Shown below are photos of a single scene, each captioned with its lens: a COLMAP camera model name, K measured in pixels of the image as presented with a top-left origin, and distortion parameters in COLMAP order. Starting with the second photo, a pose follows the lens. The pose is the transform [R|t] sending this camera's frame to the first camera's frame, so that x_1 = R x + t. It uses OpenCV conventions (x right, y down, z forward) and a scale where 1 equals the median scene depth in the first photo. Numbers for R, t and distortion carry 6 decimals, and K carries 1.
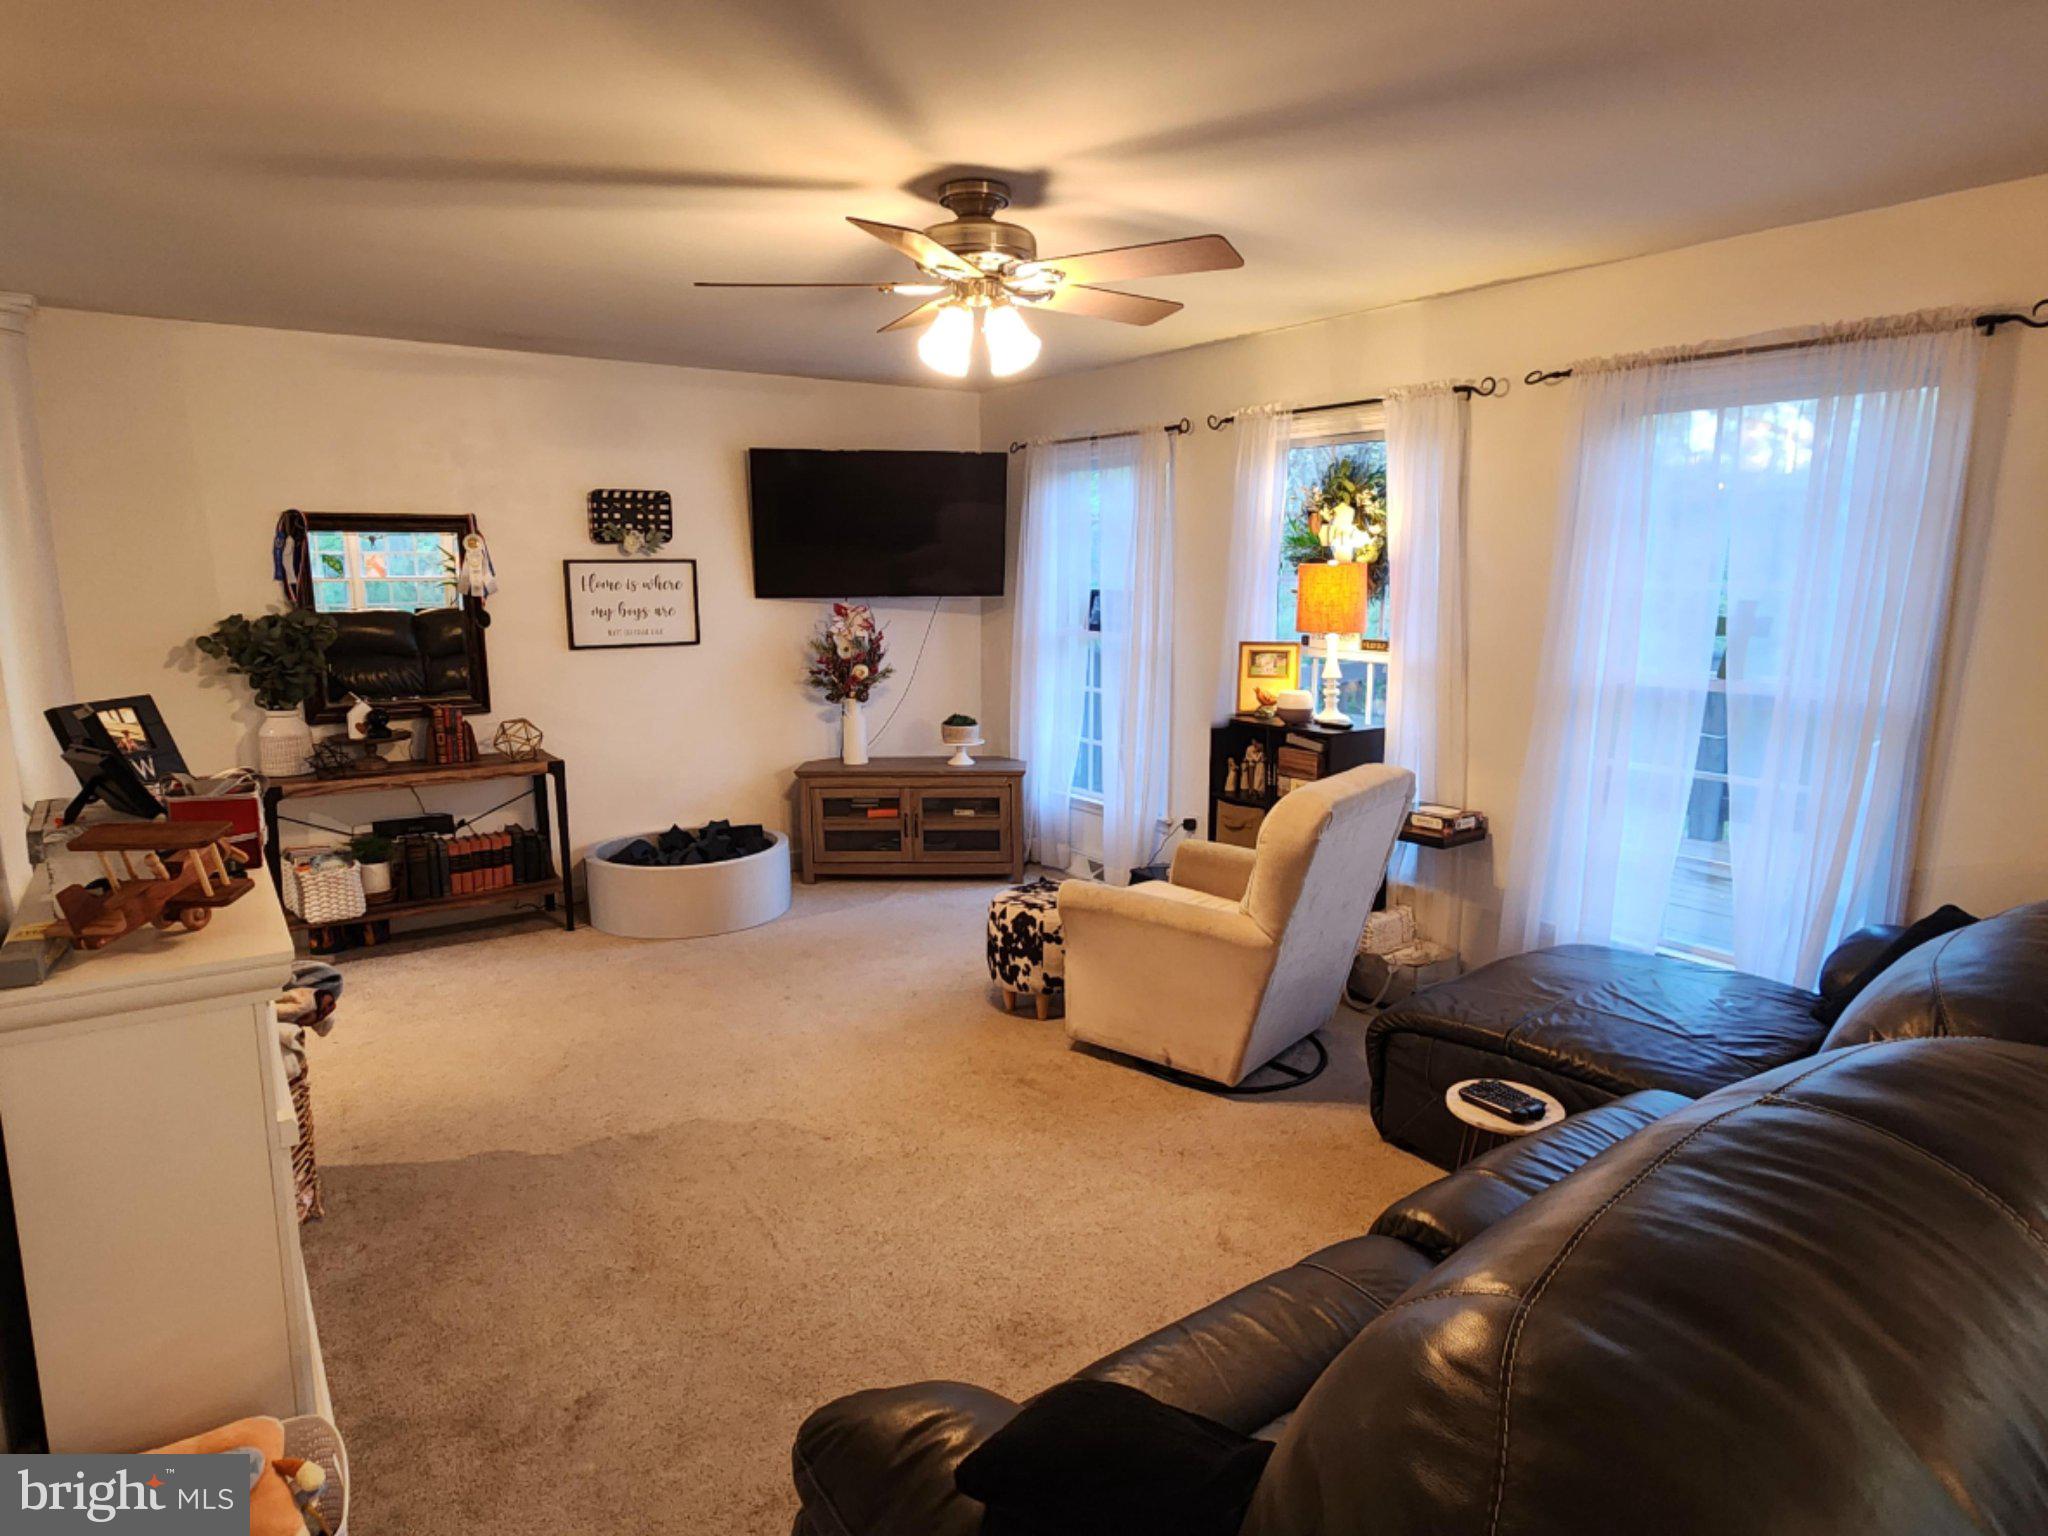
lens RADIAL K [[1202.3, 0, 1024.0], [0, 1202.3, 768.0], [0, 0, 1]] dist [0.001183, 0.000149]
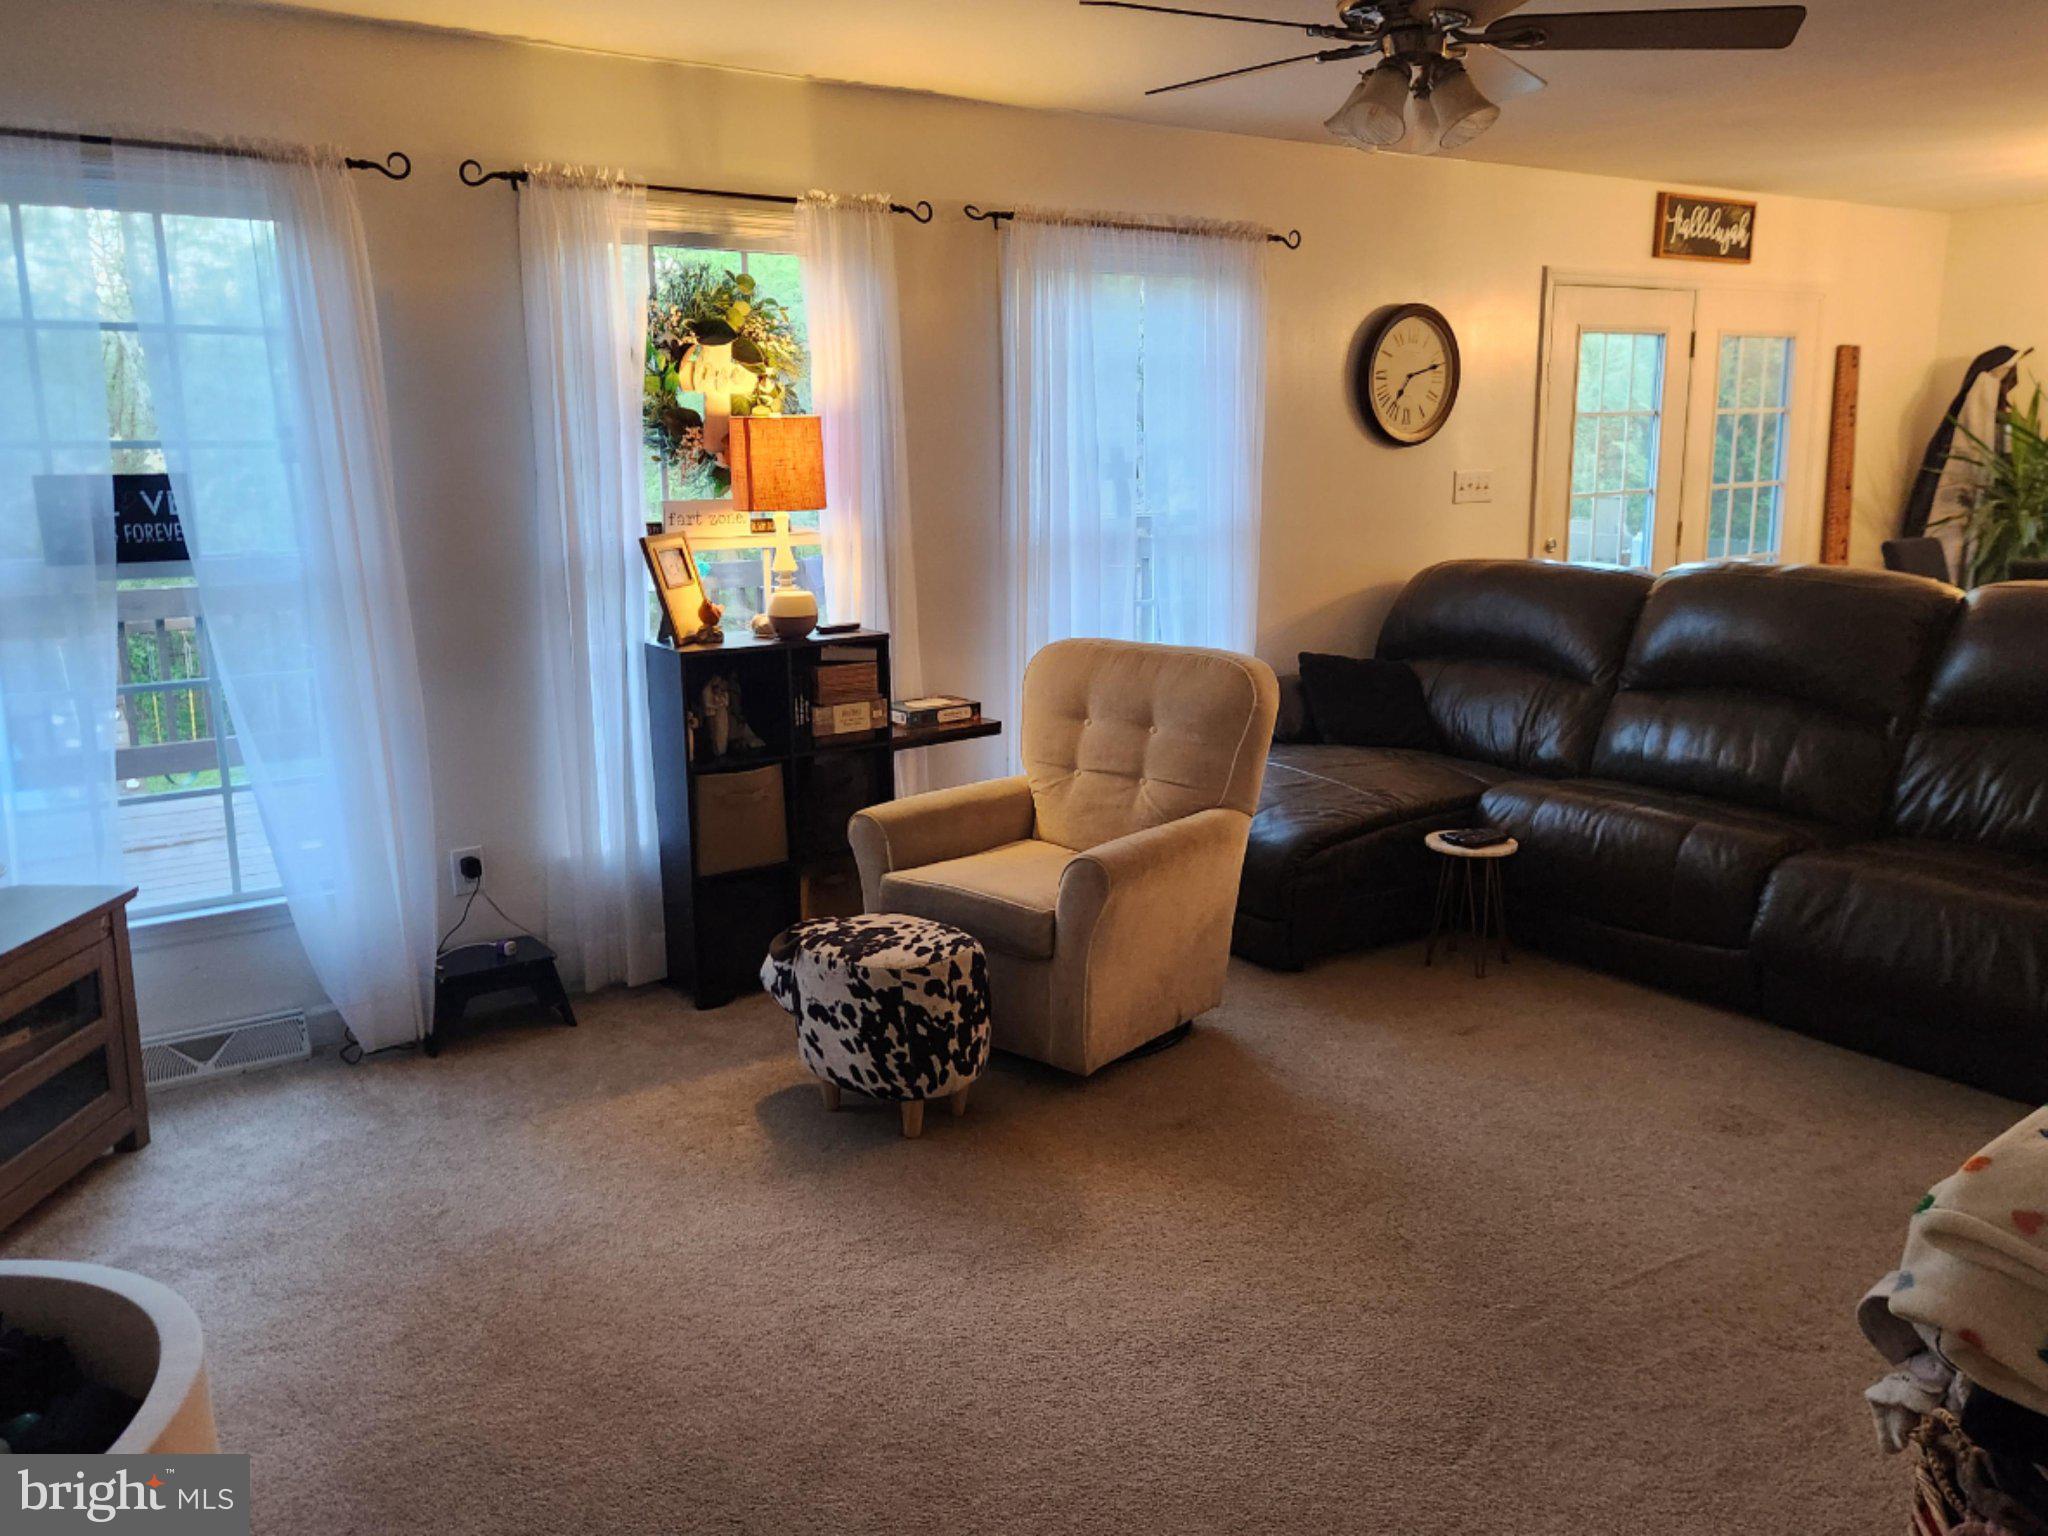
lens RADIAL K [[1617.8, 0, 1019.3], [0, 1617.8, 761.9], [0, 0, 1]] dist [0.073942, -0.078112]
pose [[-0.004074, -0.196817, 0.980432, -0.794975], [0.180949, 0.964110, 0.194293, -0.137095], [-0.983484, 0.178199, 0.031686, 0.890372]]
